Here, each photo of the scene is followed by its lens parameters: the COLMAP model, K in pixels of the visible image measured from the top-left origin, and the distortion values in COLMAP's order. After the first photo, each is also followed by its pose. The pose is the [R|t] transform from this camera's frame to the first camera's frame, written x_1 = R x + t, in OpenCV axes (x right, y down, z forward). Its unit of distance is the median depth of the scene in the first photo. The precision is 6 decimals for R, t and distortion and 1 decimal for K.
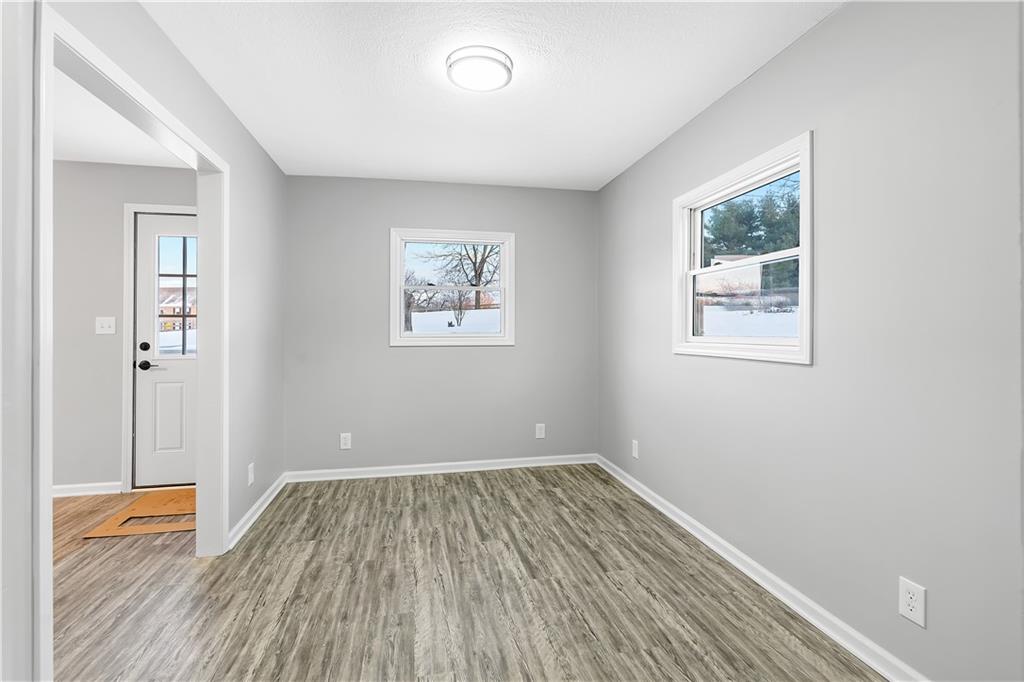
lens RADIAL K [[476.6, 0, 514.9], [0, 476.6, 324.3], [0, 0, 1]] dist [-0.003600, -0.000644]
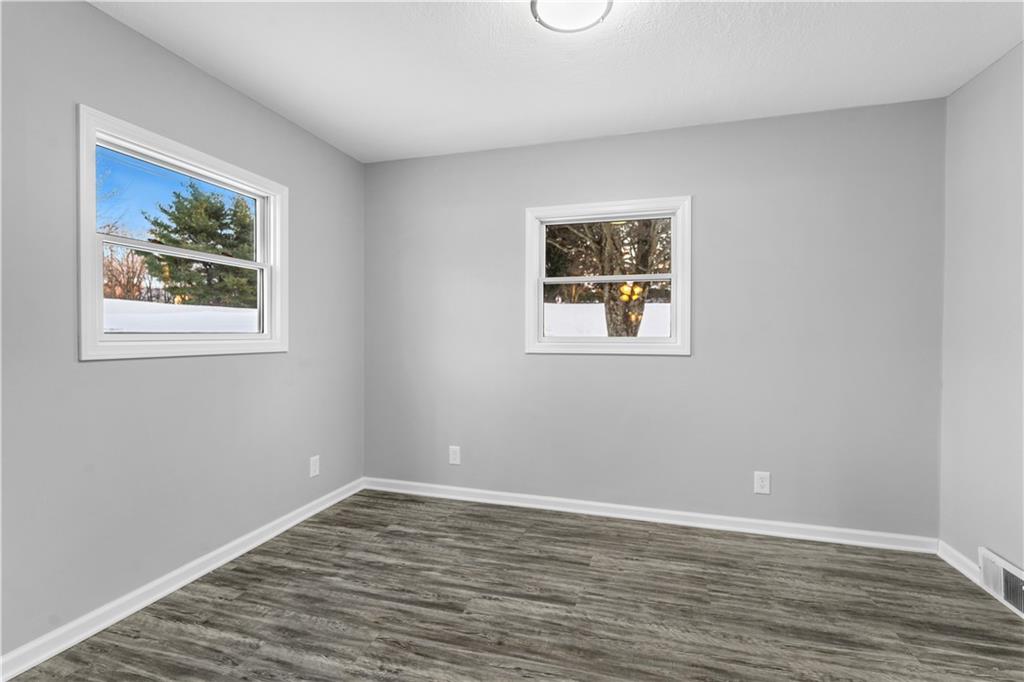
lens RADIAL K [[473.8, 0, 500.3], [0, 473.8, 338.9], [0, 0, 1]] dist [-0.005179, -0.000309]
pose [[0.462042, -0.005730, 0.886839, -0.596289], [-0.015752, 0.999768, 0.014666, 0.014279], [-0.886718, -0.020746, 0.461845, 0.526682]]
